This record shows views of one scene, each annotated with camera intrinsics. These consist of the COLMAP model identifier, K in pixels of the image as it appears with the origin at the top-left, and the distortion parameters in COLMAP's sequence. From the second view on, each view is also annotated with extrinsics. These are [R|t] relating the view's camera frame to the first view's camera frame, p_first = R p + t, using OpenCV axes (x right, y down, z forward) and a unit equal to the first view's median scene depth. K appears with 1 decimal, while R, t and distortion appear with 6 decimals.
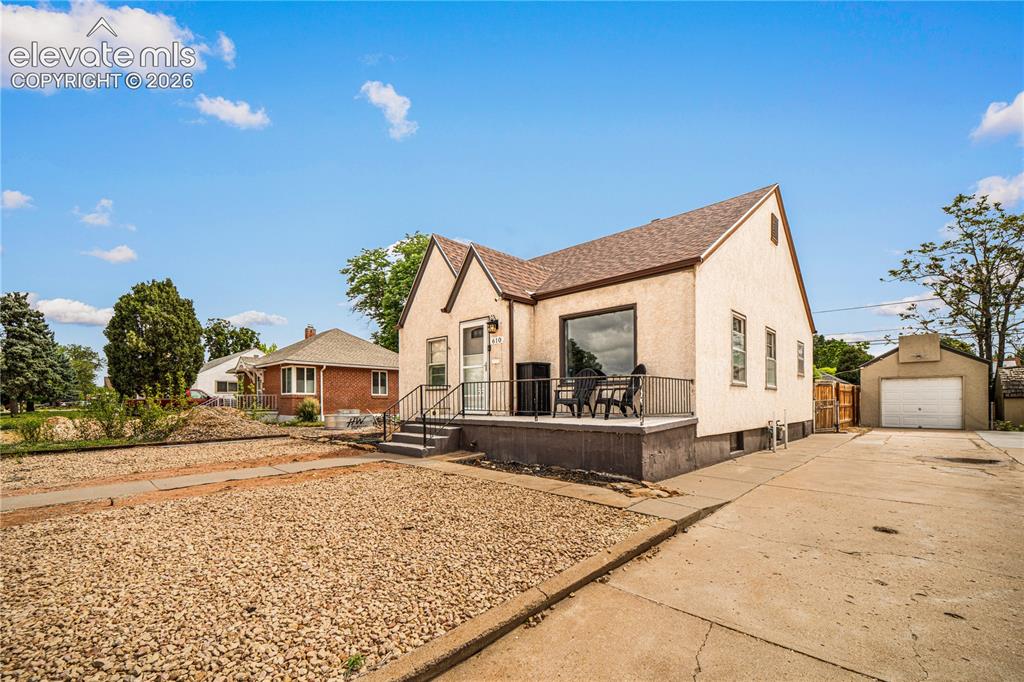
lens RADIAL K [[409.4, 0, 542.7], [0, 409.4, 388.8], [0, 0, 1]] dist [0.002774, -0.001193]
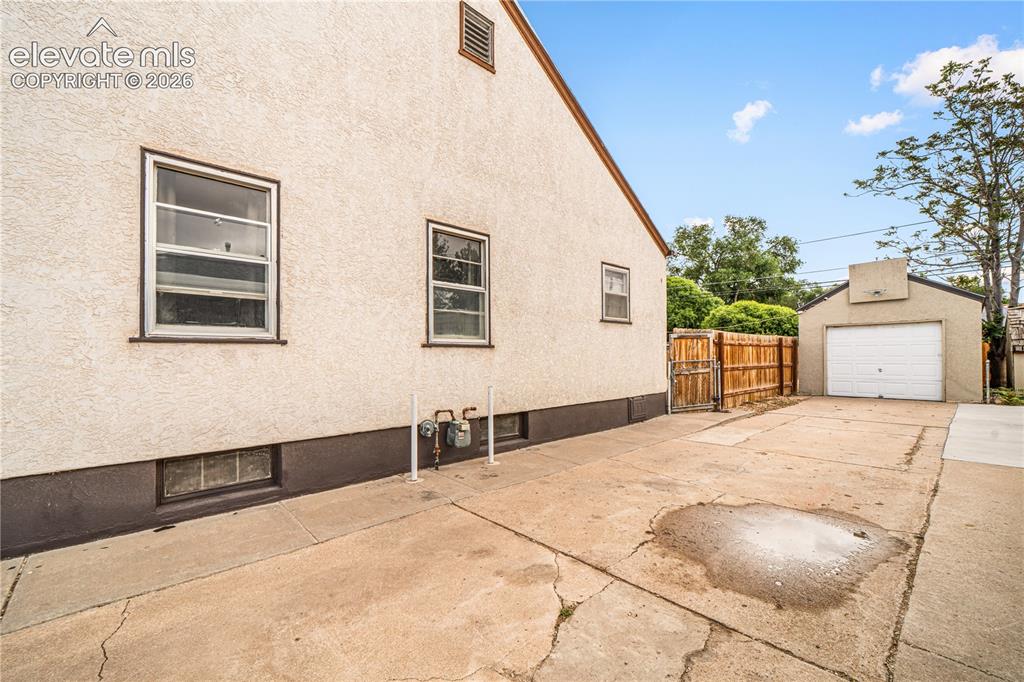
lens RADIAL K [[409.4, 0, 518.3], [0, 409.4, 346.8], [0, 0, 1]] dist [0.002774, -0.001193]
pose [[0.997300, -0.010627, -0.072665, 0.321181], [0.010973, 0.999930, 0.004364, 0.000738], [0.072614, -0.005149, 0.997347, 0.239625]]
